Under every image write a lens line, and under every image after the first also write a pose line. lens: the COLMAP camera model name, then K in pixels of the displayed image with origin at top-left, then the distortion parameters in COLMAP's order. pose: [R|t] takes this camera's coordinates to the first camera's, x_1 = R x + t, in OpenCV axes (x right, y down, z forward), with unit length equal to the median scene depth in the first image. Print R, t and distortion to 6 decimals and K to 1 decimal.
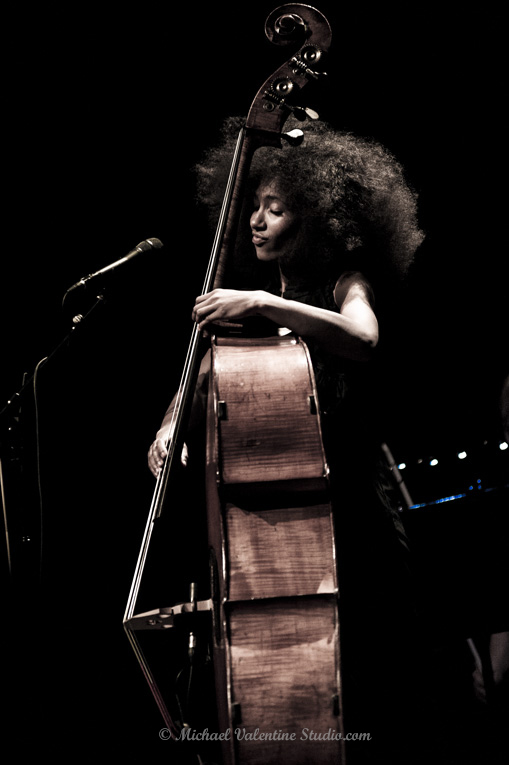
lens RADIAL K [[4427.1, 0, 254.5], [0, 4427.1, 382.5], [0, 0, 1]] dist [0.323996, -12.704172]
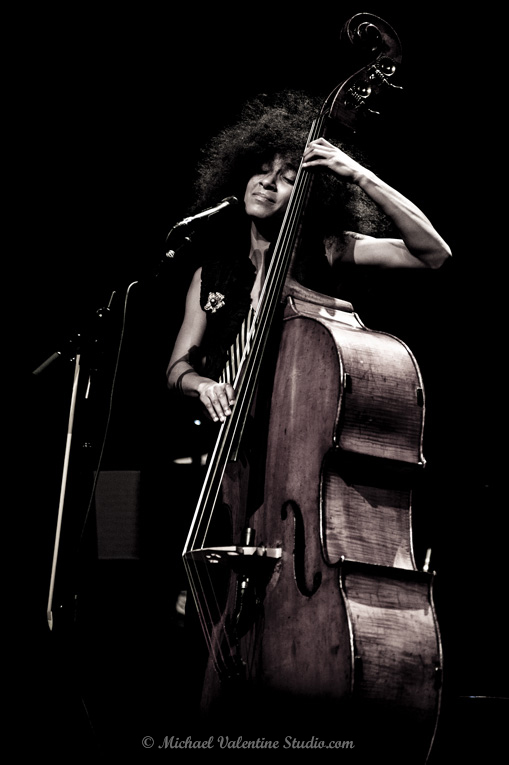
lens RADIAL K [[4427.1, 0, 254.5], [0, 4427.1, 382.5], [0, 0, 1]] dist [0.323996, -12.704172]
pose [[0.853438, 0.234306, 0.465559, -0.528988], [-0.239837, 0.969610, -0.048330, 0.063965], [-0.462734, -0.070412, 0.883696, 0.061031]]
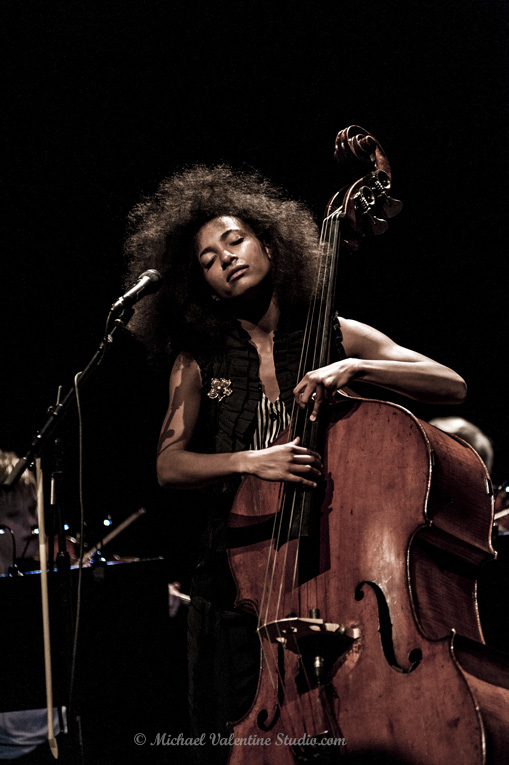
lens RADIAL K [[4427.1, 0, 254.5], [0, 4427.1, 382.5], [0, 0, 1]] dist [0.323996, -12.704172]
pose [[0.614023, 0.390000, 0.686204, -0.748483], [-0.241633, 0.920536, -0.306964, 0.316806], [-0.751392, 0.022673, 0.659467, 0.354469]]
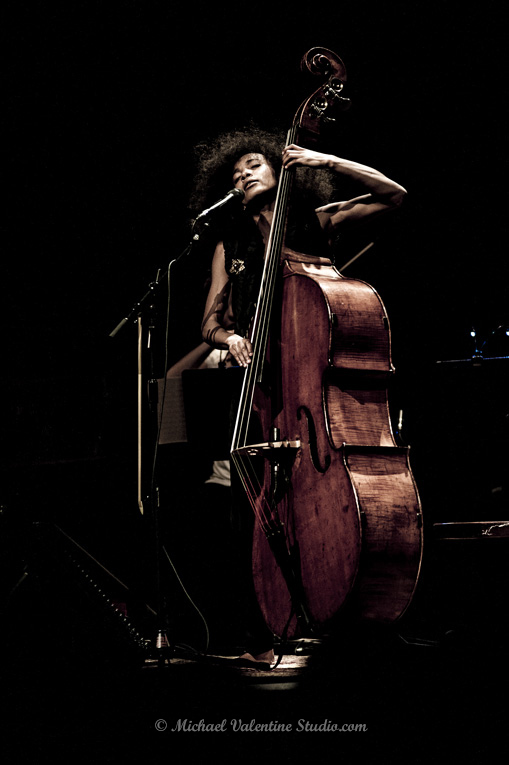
lens RADIAL K [[4427.1, 0, 254.5], [0, 4427.1, 382.5], [0, 0, 1]] dist [0.323996, -12.704172]
pose [[0.865840, 0.122880, 0.484996, -0.769636], [-0.136795, 0.990576, -0.006762, 0.042007], [-0.481257, -0.060490, 0.874490, -0.320364]]
